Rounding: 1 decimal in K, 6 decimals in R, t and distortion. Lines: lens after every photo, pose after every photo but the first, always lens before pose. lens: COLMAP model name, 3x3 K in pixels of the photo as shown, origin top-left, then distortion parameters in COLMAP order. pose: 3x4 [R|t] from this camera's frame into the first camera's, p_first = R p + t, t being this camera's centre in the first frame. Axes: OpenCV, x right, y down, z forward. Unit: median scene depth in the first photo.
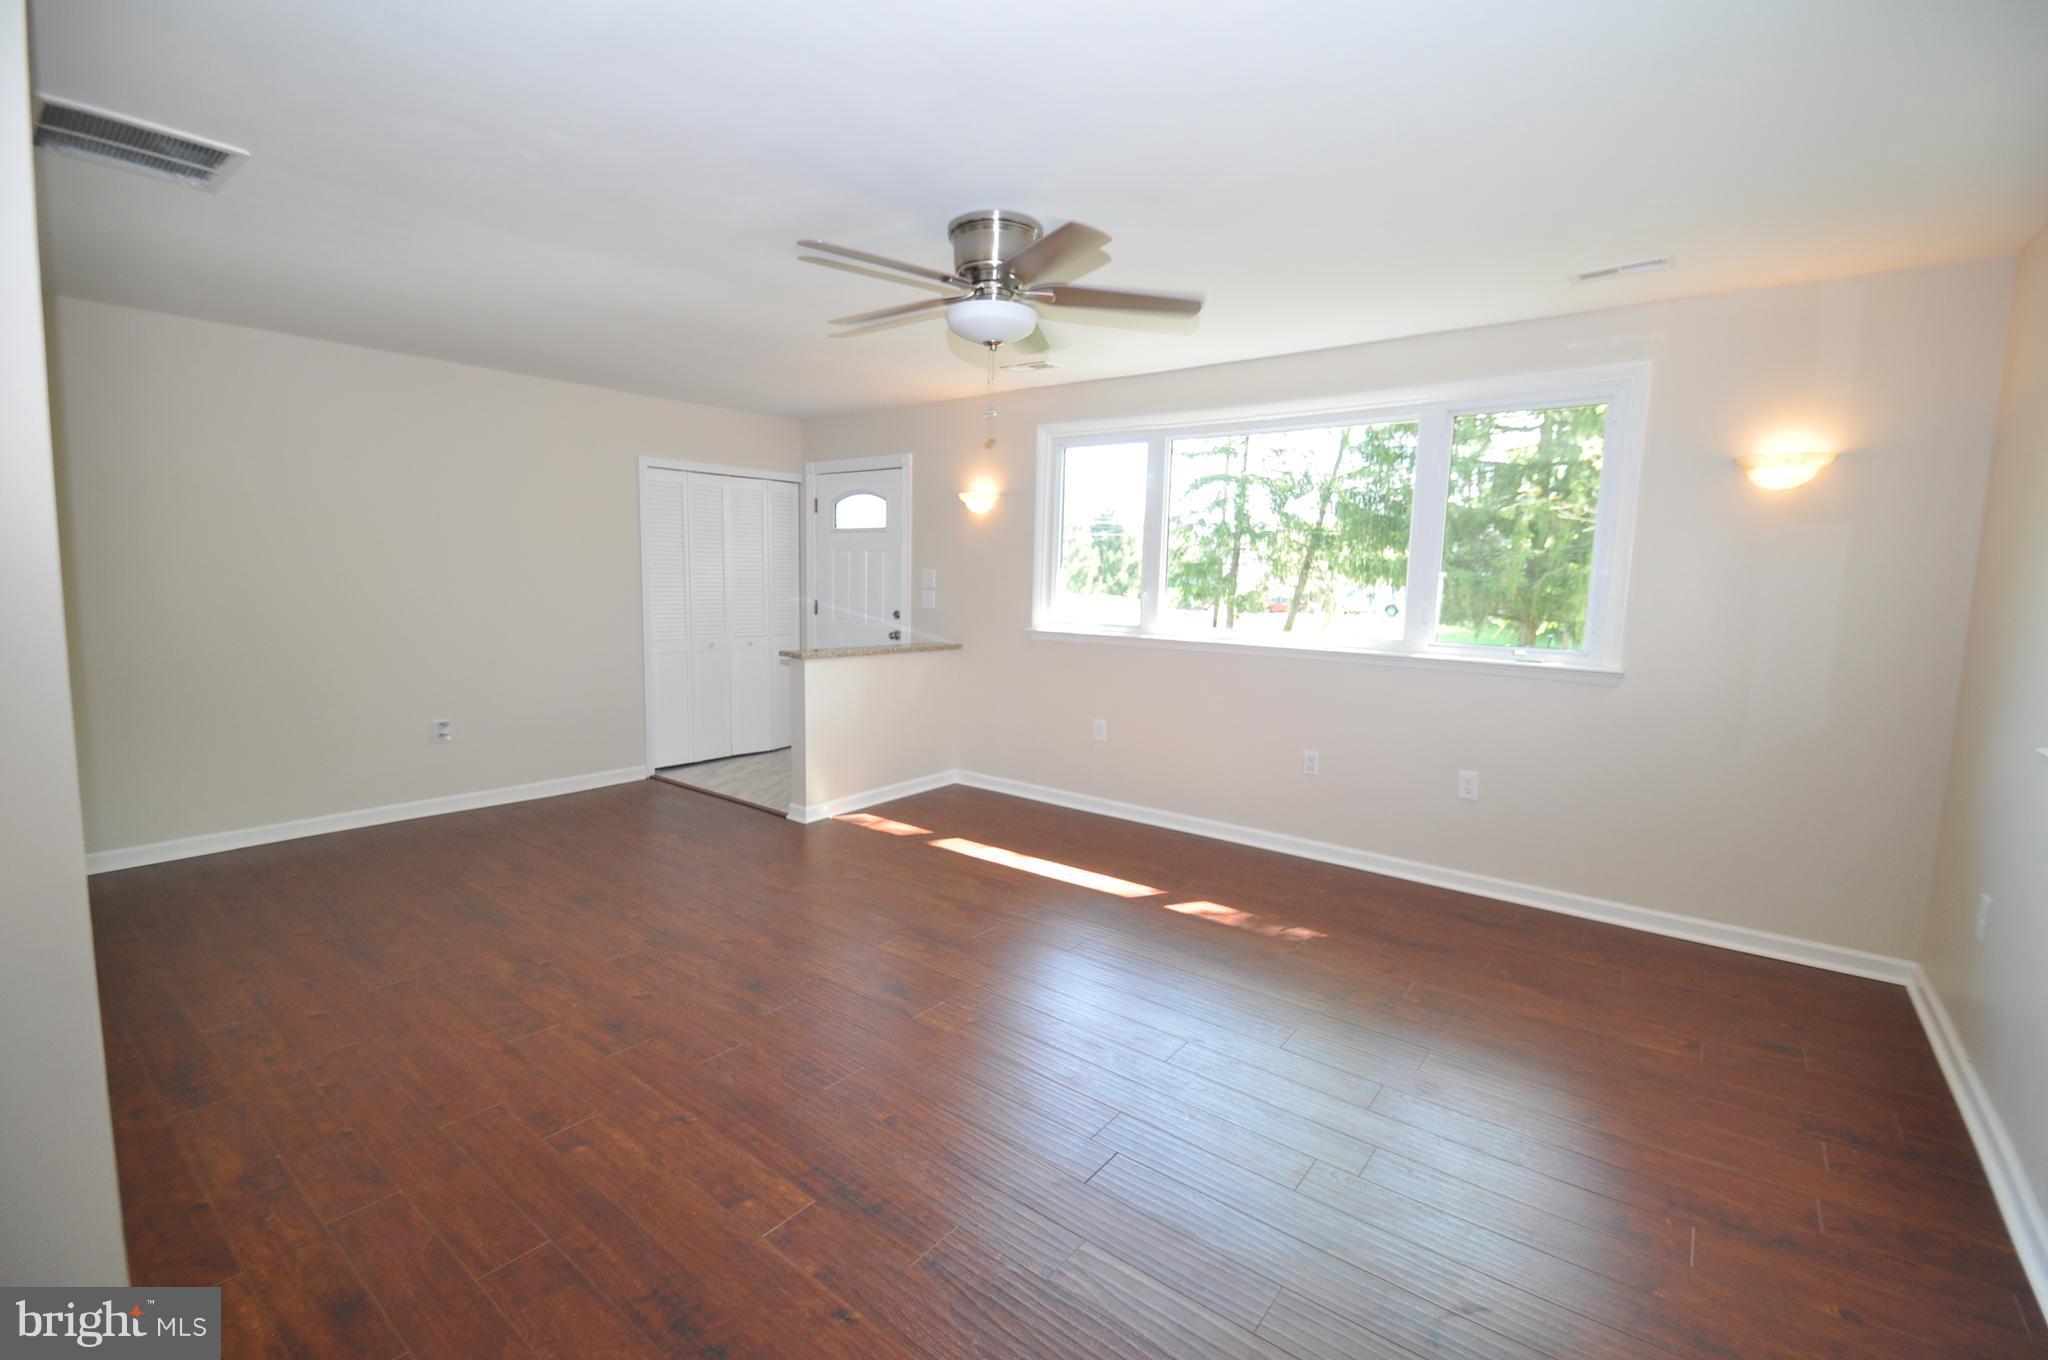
lens RADIAL K [[895.9, 0, 1023.3], [0, 895.9, 675.6], [0, 0, 1]] dist [-0.000688, -0.017718]
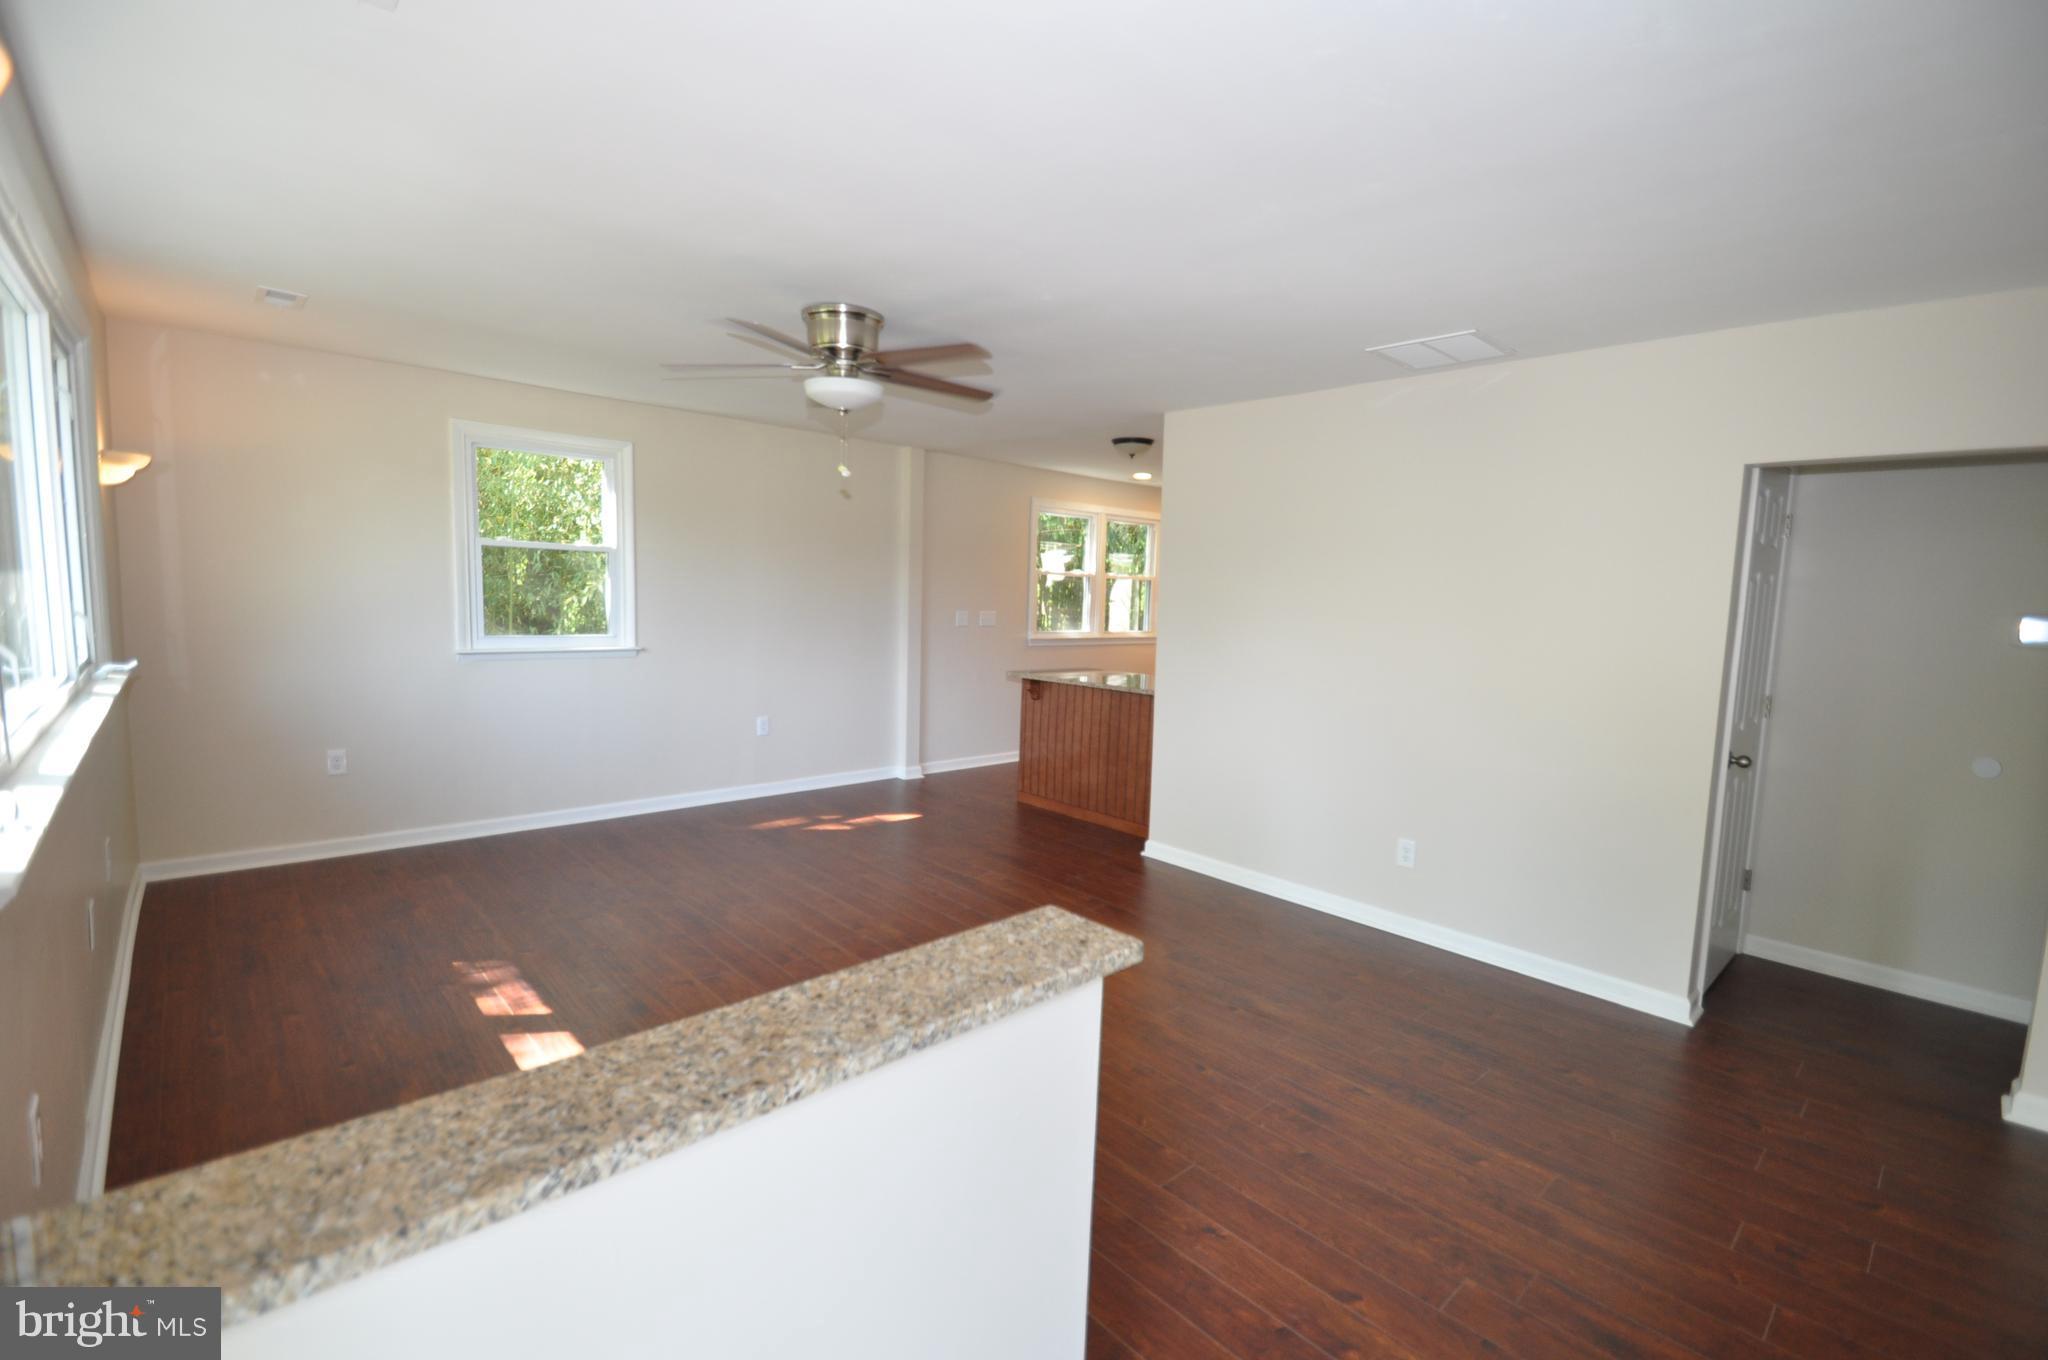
lens RADIAL K [[895.2, 0, 1016.5], [0, 895.2, 682.9], [0, 0, 1]] dist [0.001269, -0.012615]
pose [[-0.987075, -0.071297, 0.143525, -0.377267], [-0.039463, 0.976144, 0.213507, -0.232790], [-0.155323, 0.205083, -0.966341, 1.802232]]
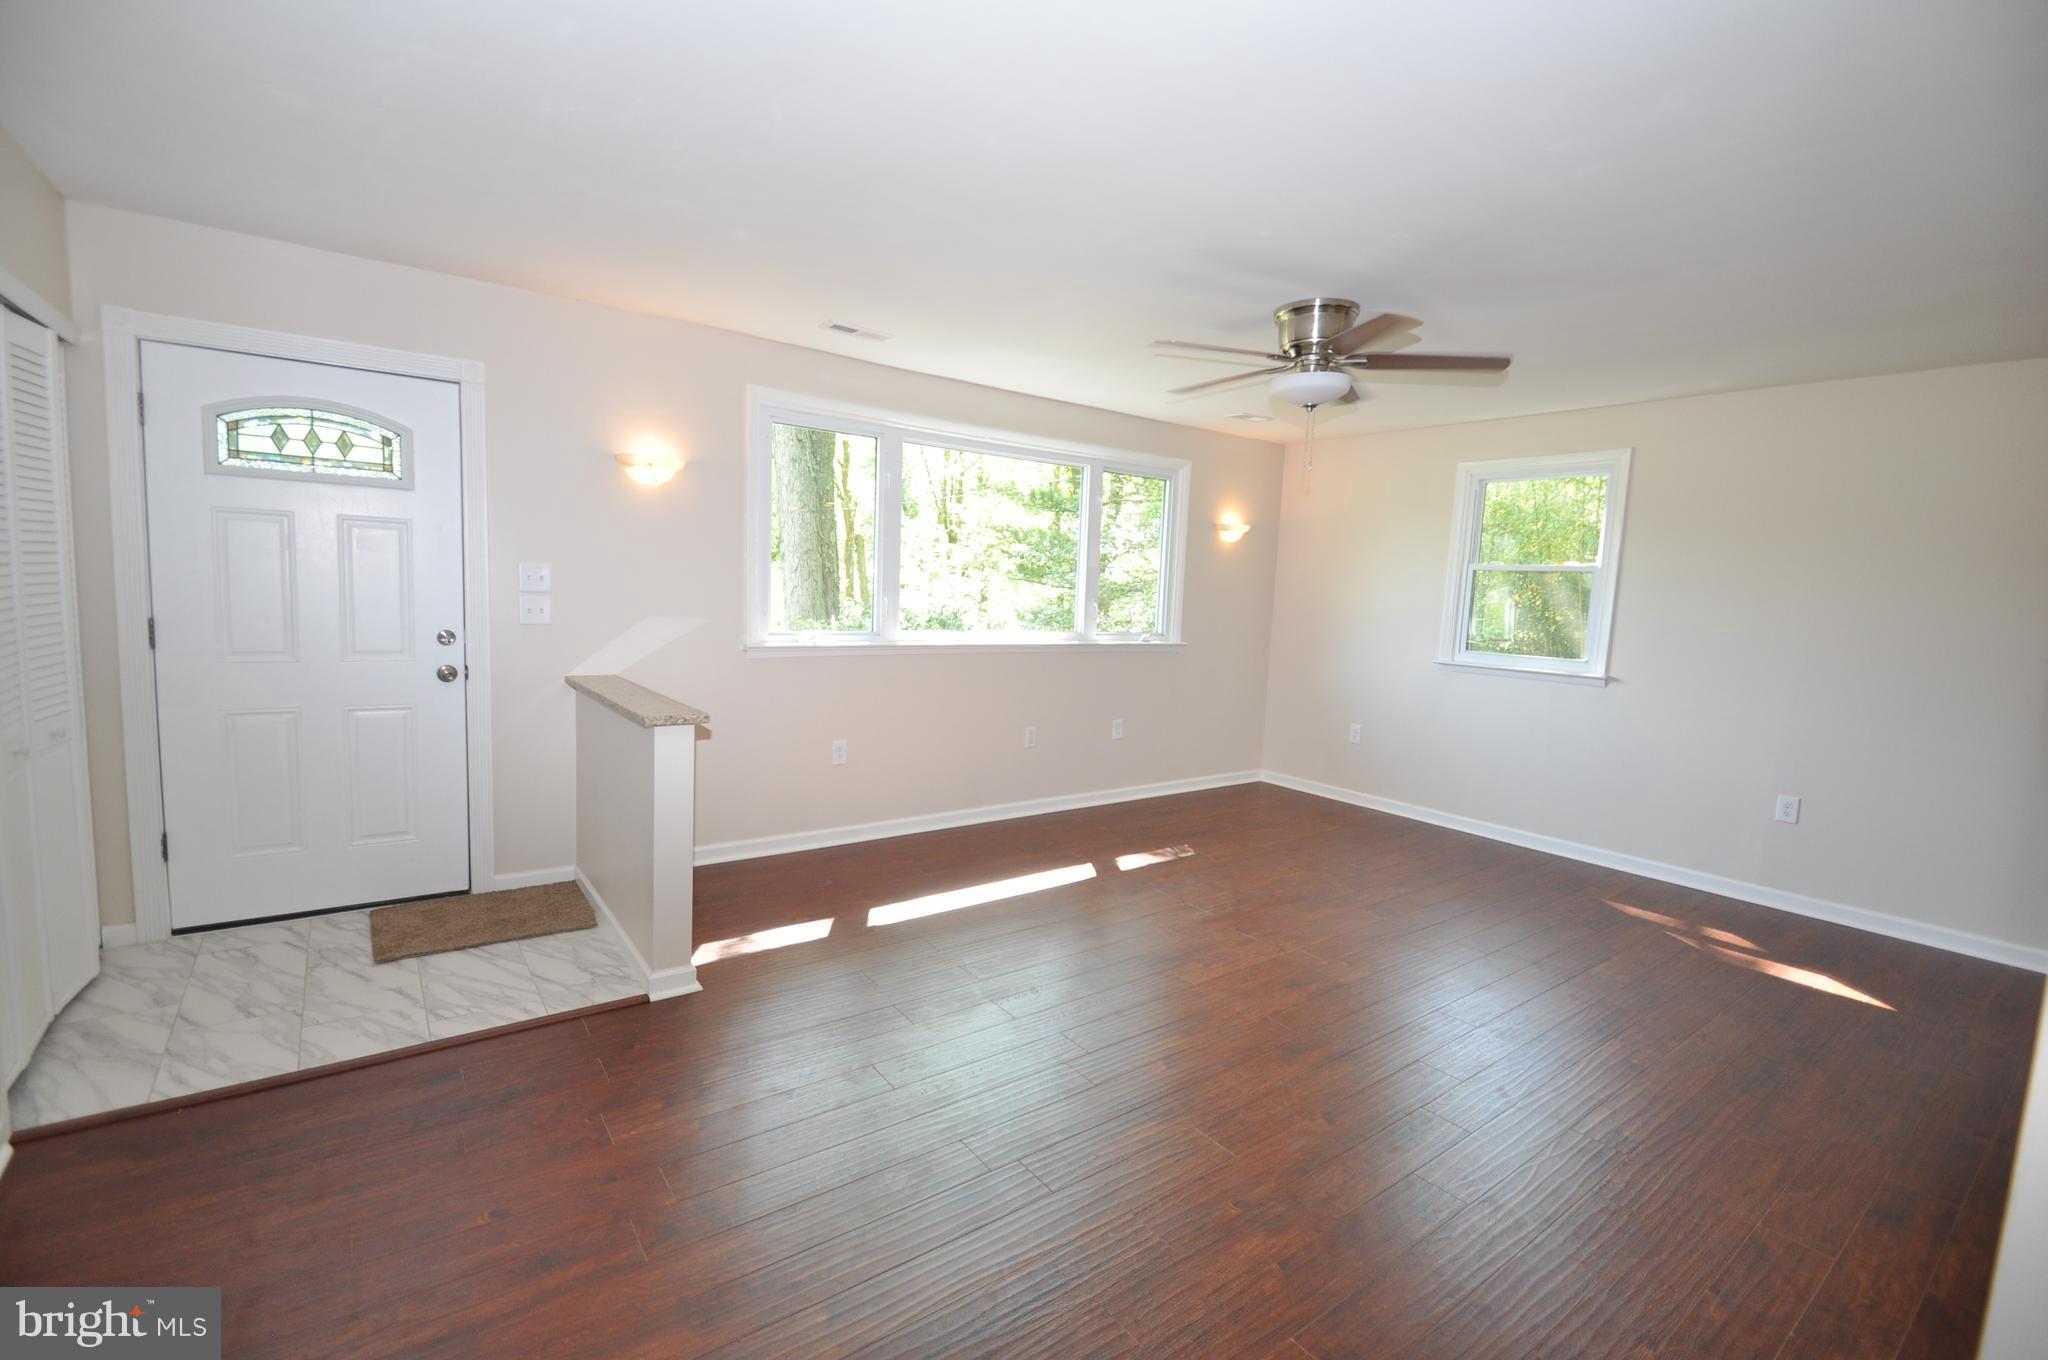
lens RADIAL K [[895.2, 0, 1016.5], [0, 895.2, 682.9], [0, 0, 1]] dist [0.001269, -0.012615]
pose [[0.260066, -0.116338, 0.958557, -1.077055], [0.071562, 0.992307, 0.101019, -0.128639], [-0.962936, 0.042325, 0.266390, 0.890007]]
